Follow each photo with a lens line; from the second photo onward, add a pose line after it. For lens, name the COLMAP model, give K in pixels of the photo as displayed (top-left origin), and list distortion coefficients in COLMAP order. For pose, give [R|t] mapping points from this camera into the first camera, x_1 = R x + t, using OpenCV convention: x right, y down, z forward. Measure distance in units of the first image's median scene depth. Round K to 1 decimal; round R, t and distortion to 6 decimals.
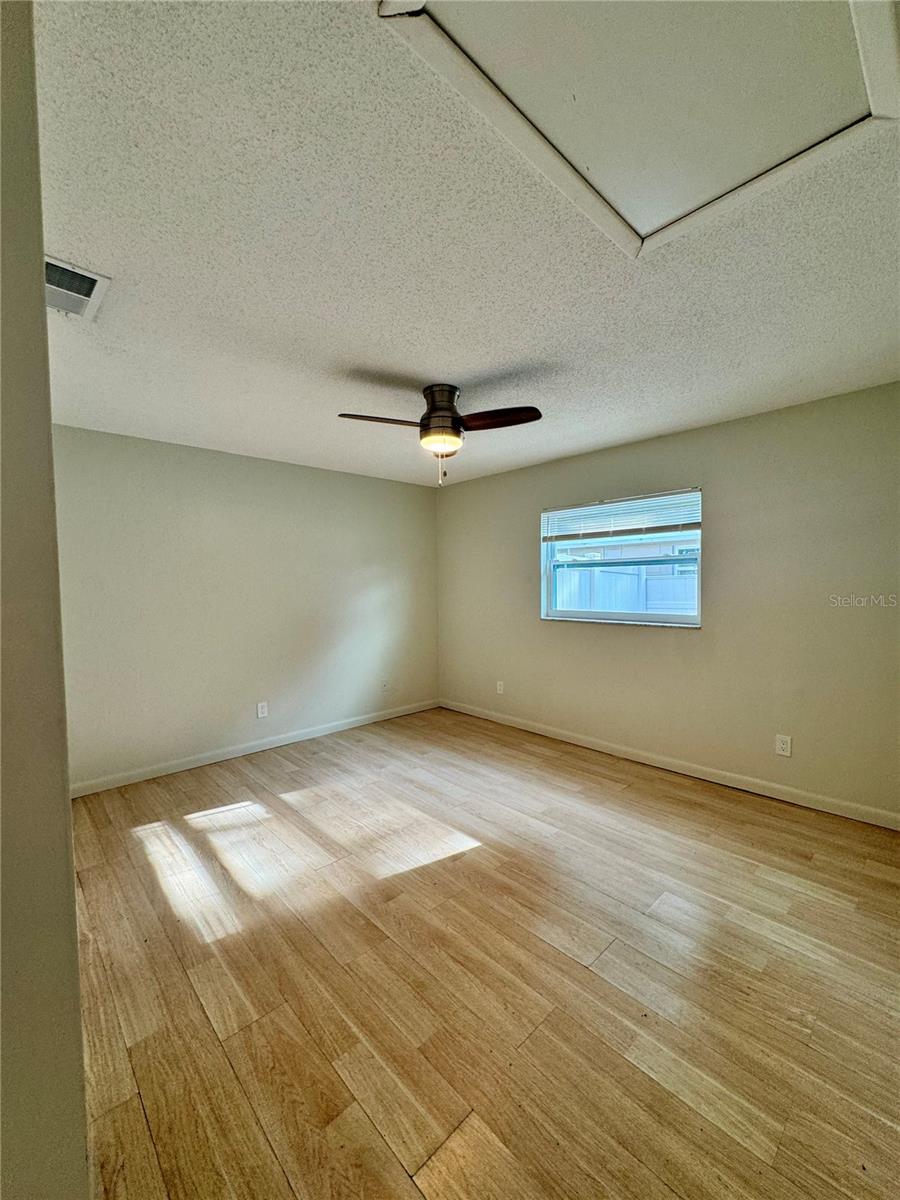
lens RADIAL K [[478.9, 0, 450.0], [0, 478.9, 600.0], [0, 0, 1]] dist [-0.002594, 0.000689]
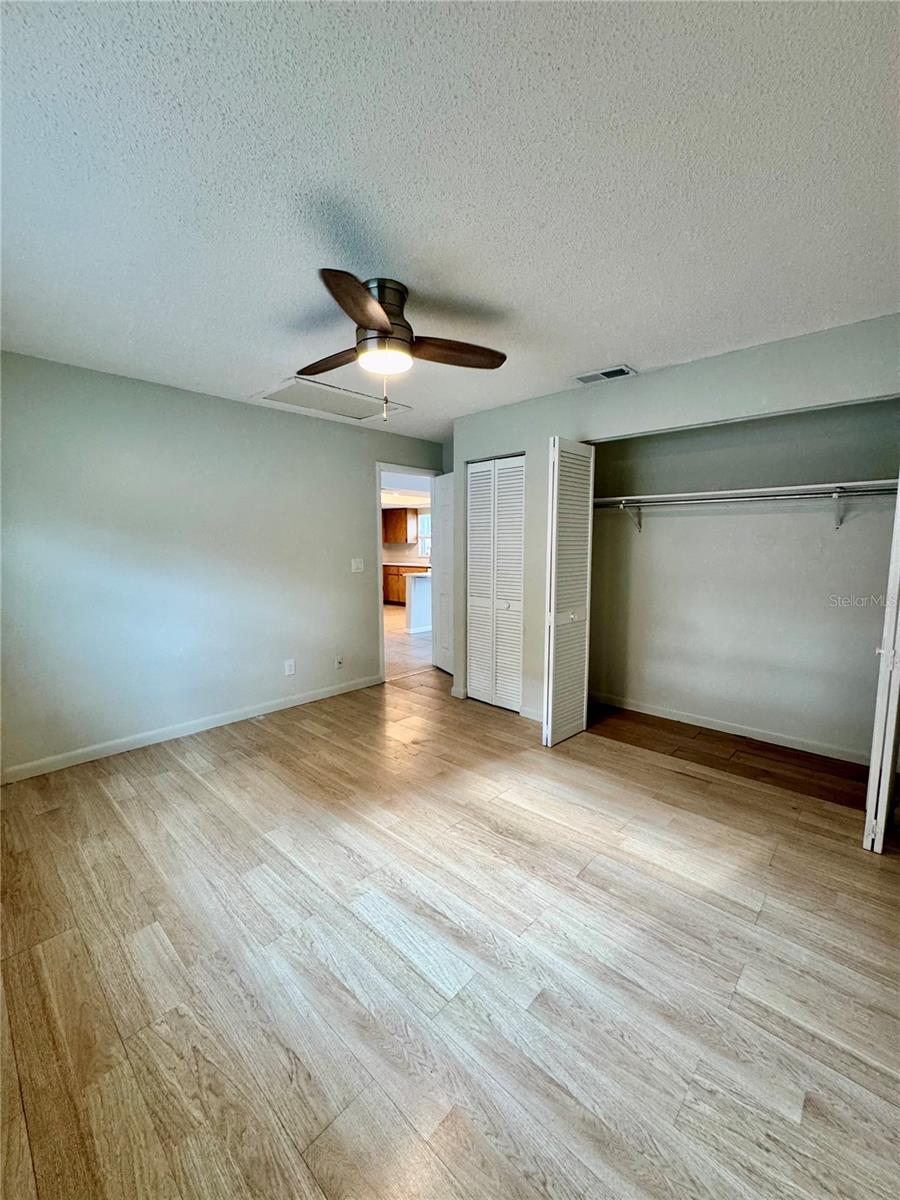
lens RADIAL K [[478.9, 0, 450.0], [0, 478.9, 600.0], [0, 0, 1]] dist [-0.002594, 0.000689]
pose [[-0.997811, 0.025126, -0.061167, -0.062075], [0.015138, 0.987230, 0.158578, -0.064601], [0.064371, 0.157305, -0.985450, 1.746382]]
